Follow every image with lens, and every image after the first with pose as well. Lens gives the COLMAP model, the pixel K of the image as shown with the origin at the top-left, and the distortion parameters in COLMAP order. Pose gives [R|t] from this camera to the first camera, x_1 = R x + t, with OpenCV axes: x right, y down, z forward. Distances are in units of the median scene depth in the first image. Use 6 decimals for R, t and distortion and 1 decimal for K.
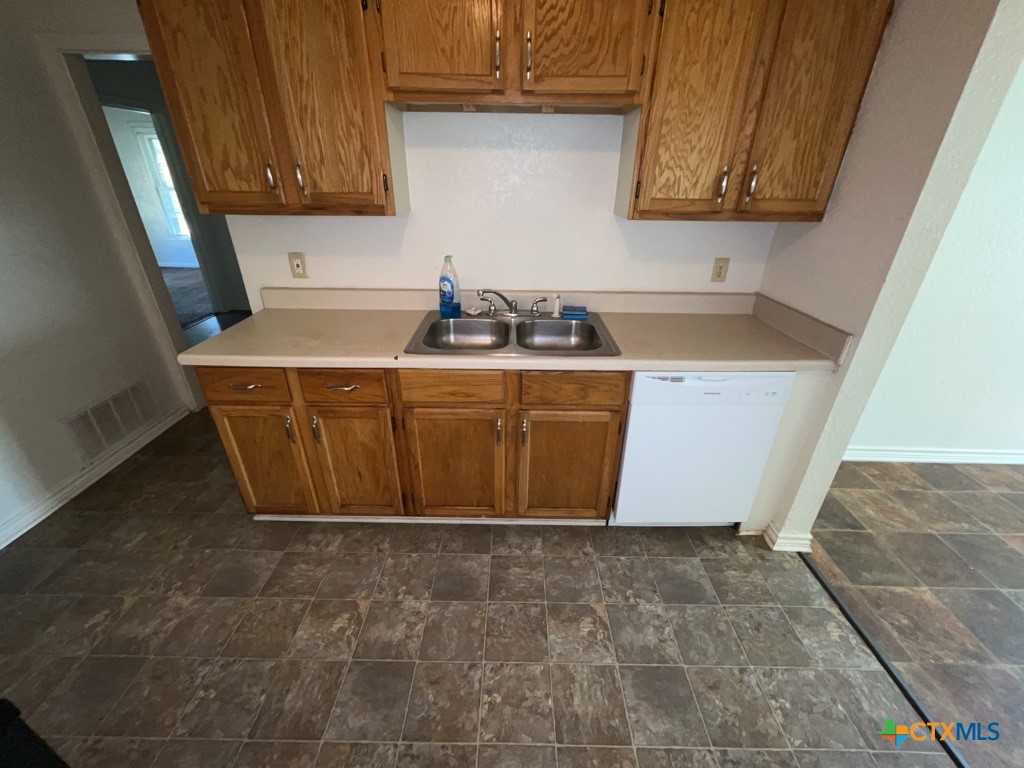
lens RADIAL K [[414.3, 0, 512.4], [0, 414.3, 384.5], [0, 0, 1]] dist [-0.001539, 0.001233]
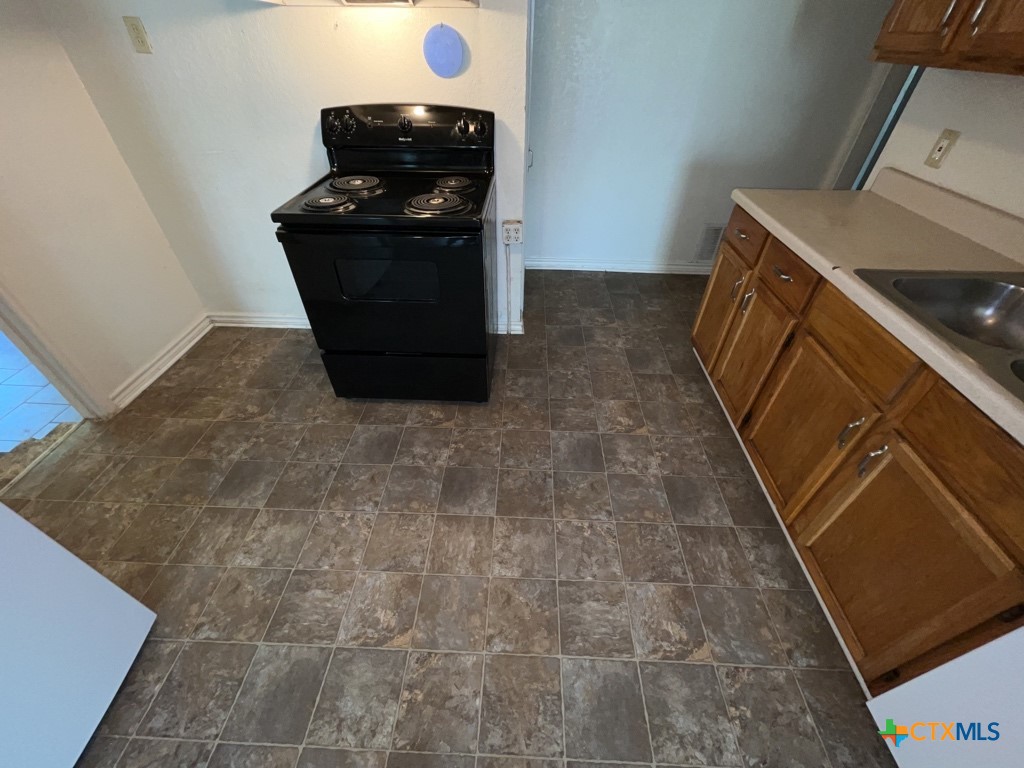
lens RADIAL K [[414.3, 0, 512.5], [0, 414.3, 383.5], [0, 0, 1]] dist [-0.001539, 0.001233]
pose [[-0.029344, 0.641308, -0.766722, 0.494884], [-0.453333, 0.675091, 0.582015, -0.094326], [0.890858, 0.364659, 0.270917, 0.283190]]
